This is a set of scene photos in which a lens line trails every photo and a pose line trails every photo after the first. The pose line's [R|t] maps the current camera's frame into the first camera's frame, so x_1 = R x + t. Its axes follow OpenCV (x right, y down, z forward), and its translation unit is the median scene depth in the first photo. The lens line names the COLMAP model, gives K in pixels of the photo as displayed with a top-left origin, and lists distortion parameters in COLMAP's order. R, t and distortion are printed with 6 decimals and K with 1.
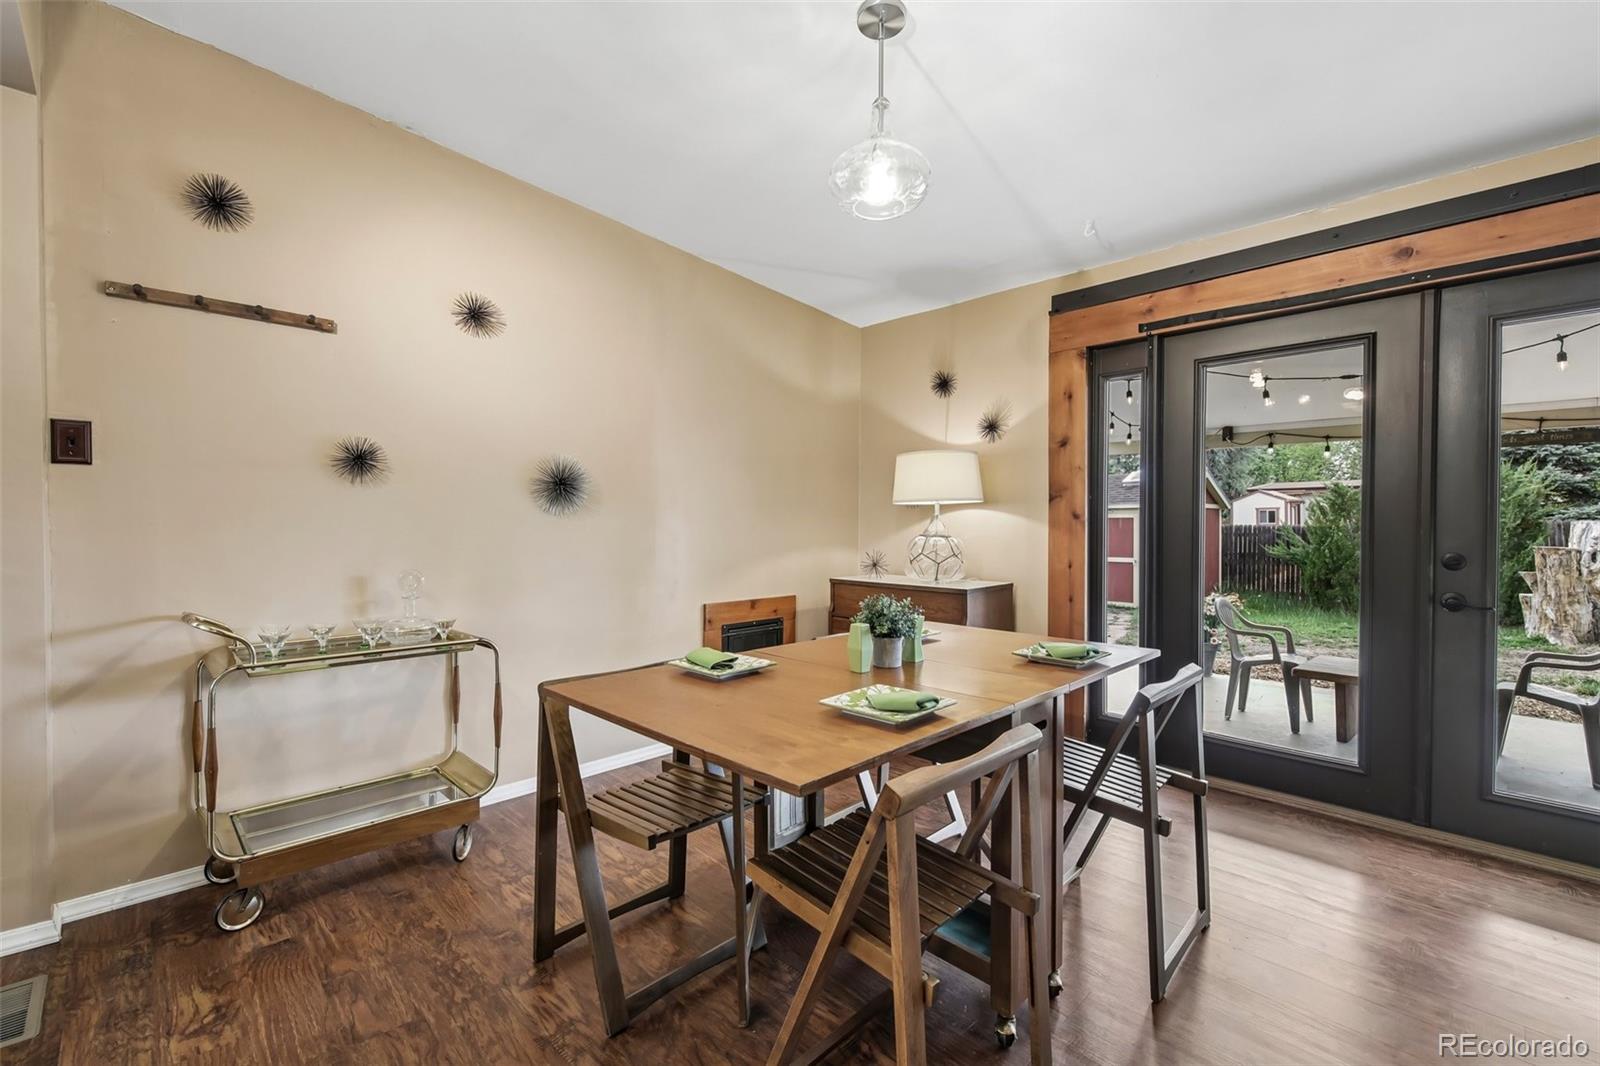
lens RADIAL K [[685.0, 0, 790.1], [0, 685.0, 532.8], [0, 0, 1]] dist [0.008945, -0.006177]
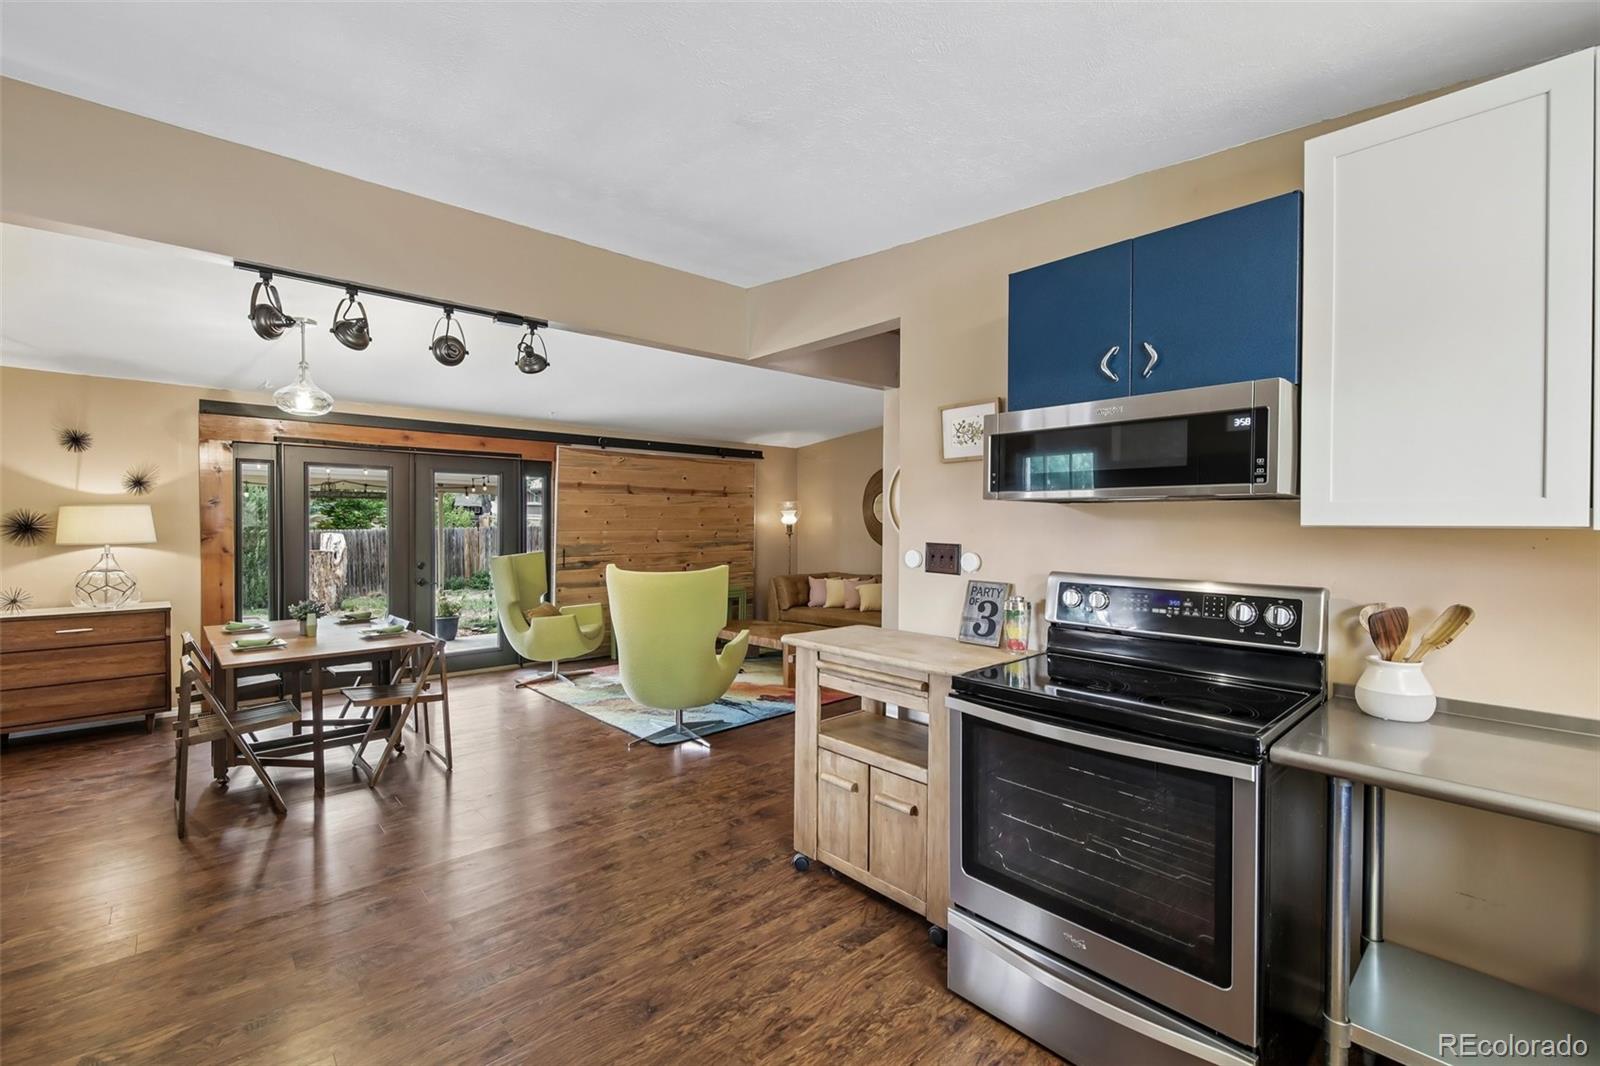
lens RADIAL K [[685.0, 0, 799.1], [0, 685.0, 528.5], [0, 0, 1]] dist [0.008945, -0.006177]
pose [[0.018379, -0.009230, 0.999788, -1.040916], [0.014376, 0.999856, 0.008966, -0.068094], [-0.999728, 0.014208, 0.018509, -0.281326]]
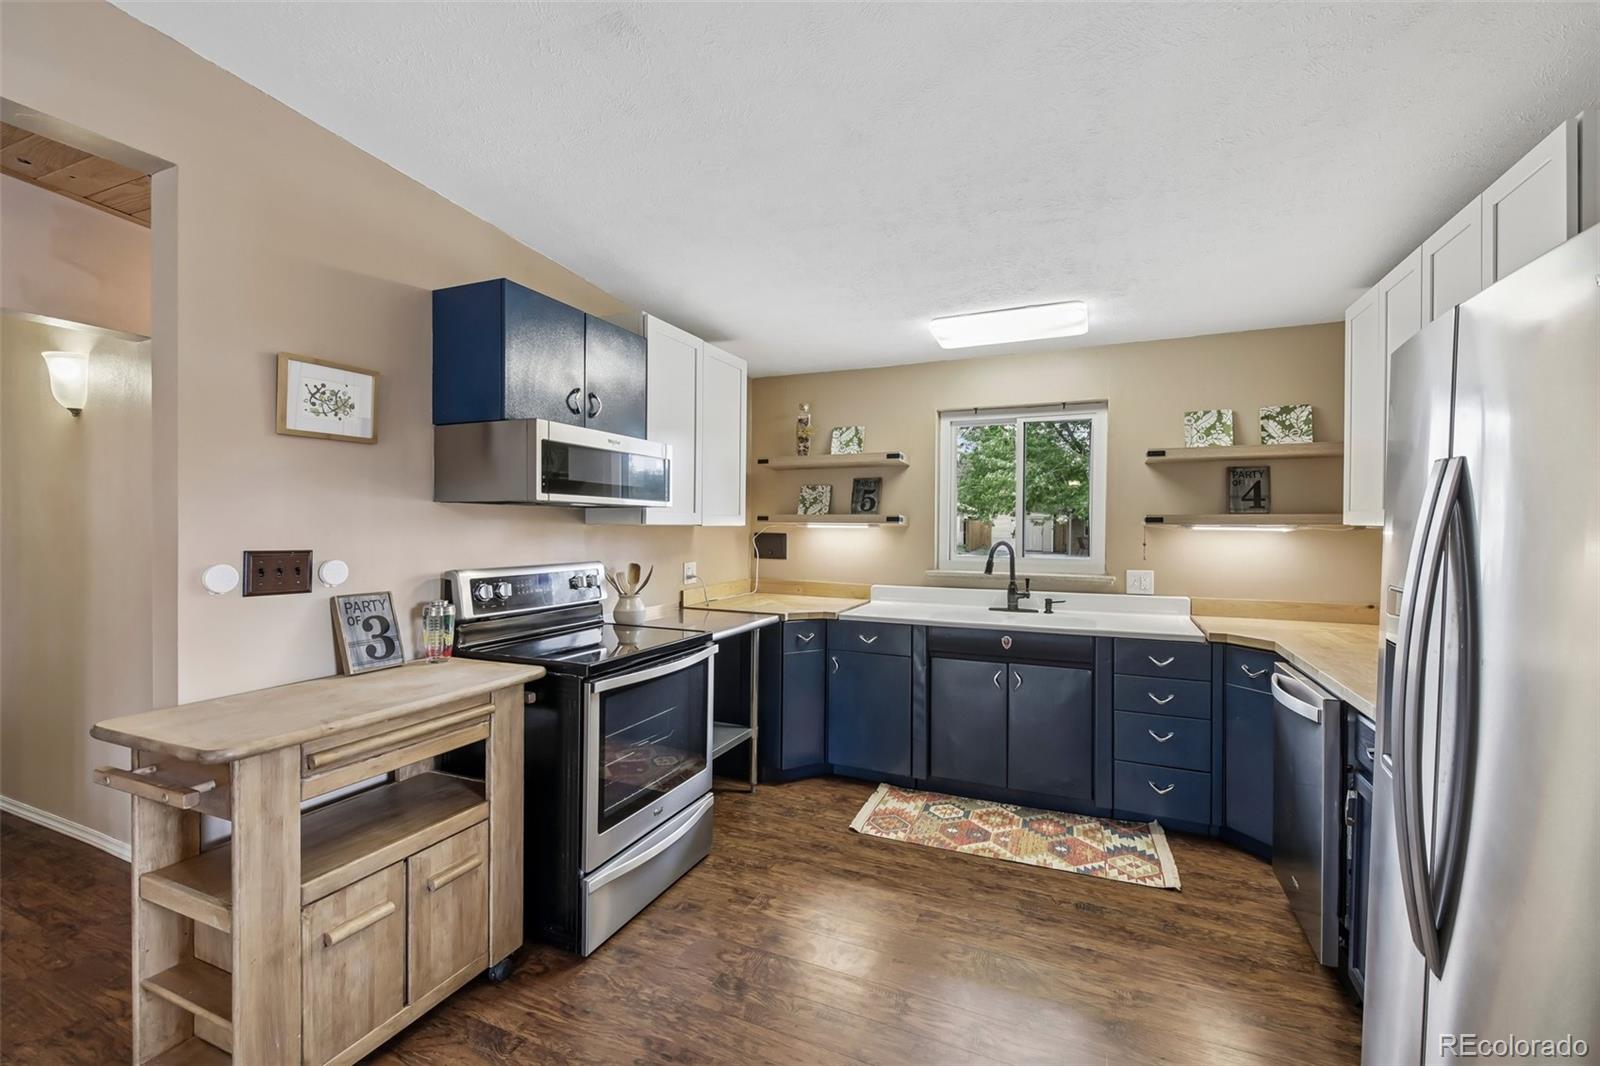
lens RADIAL K [[685.0, 0, 782.0], [0, 685.0, 535.1], [0, 0, 1]] dist [0.008945, -0.006177]
pose [[-0.925360, -0.002108, -0.379084, -0.390054], [-0.013855, 0.999504, 0.028263, -0.075124], [0.378836, 0.031406, -0.924931, 0.240272]]
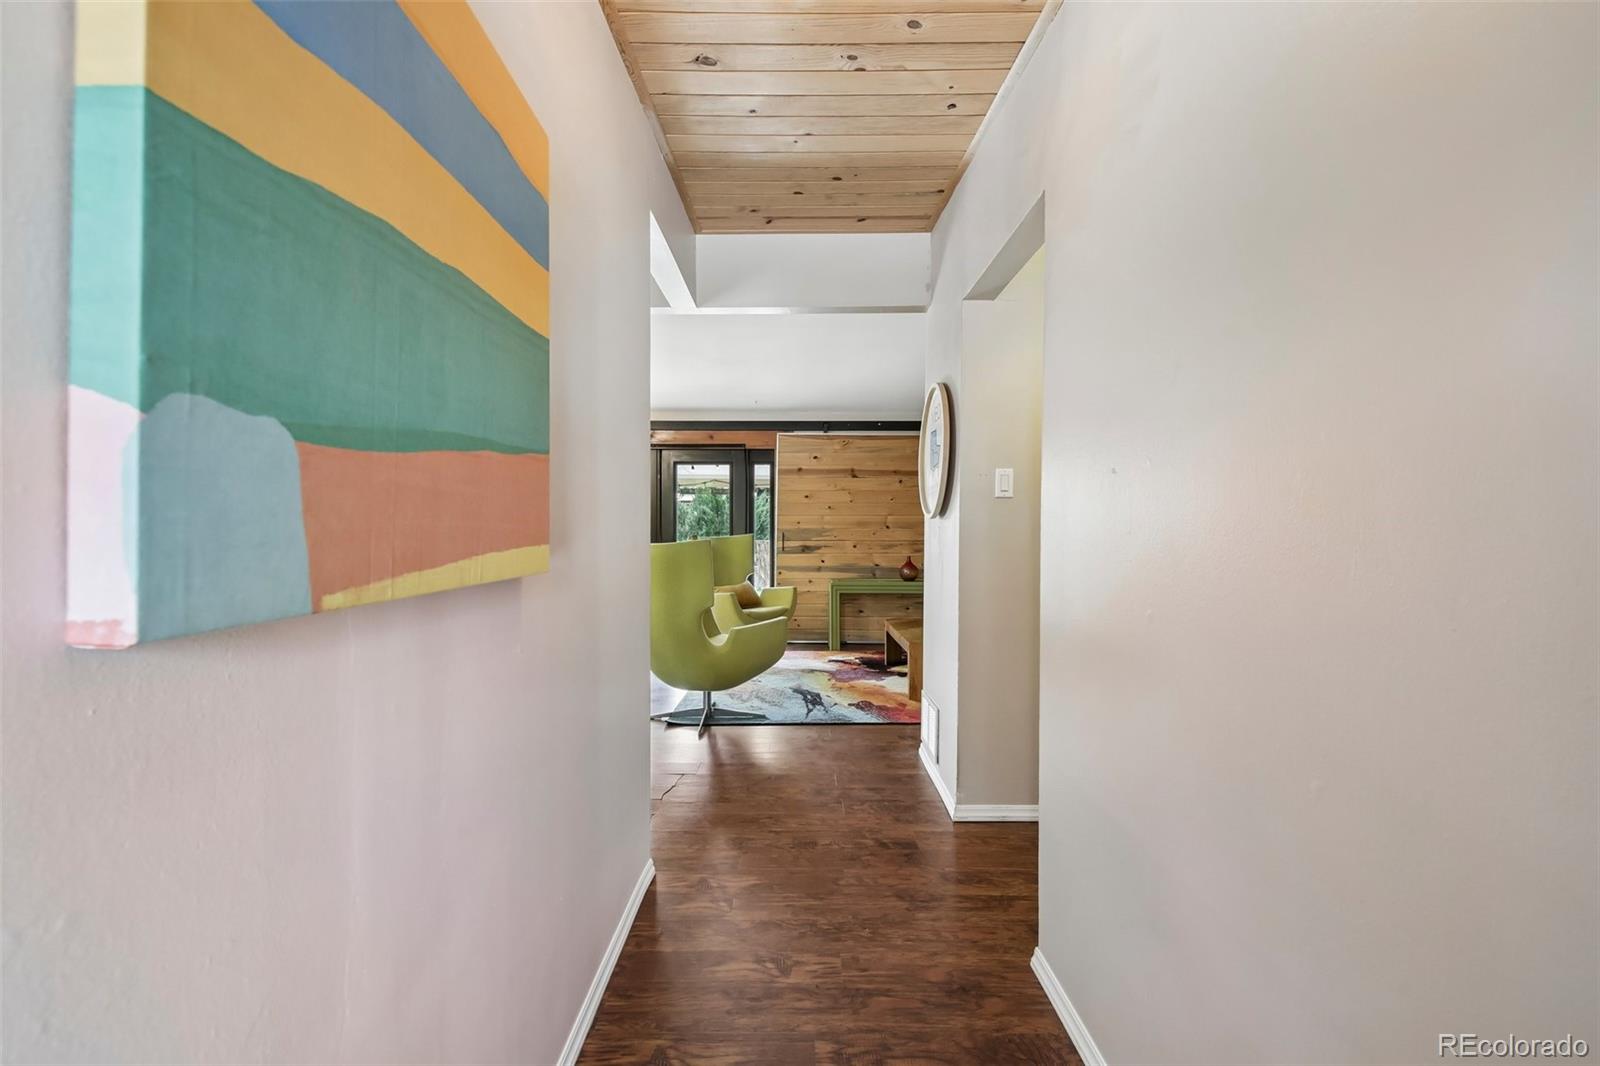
lens RADIAL K [[685.0, 0, 800.7], [0, 685.0, 526.3], [0, 0, 1]] dist [0.008945, -0.006177]
pose [[0.681591, 0.001553, 0.731731, -0.536996], [0.009190, 0.999901, -0.010682, 0.000434], [-0.731675, 0.014005, 0.681509, -0.985439]]
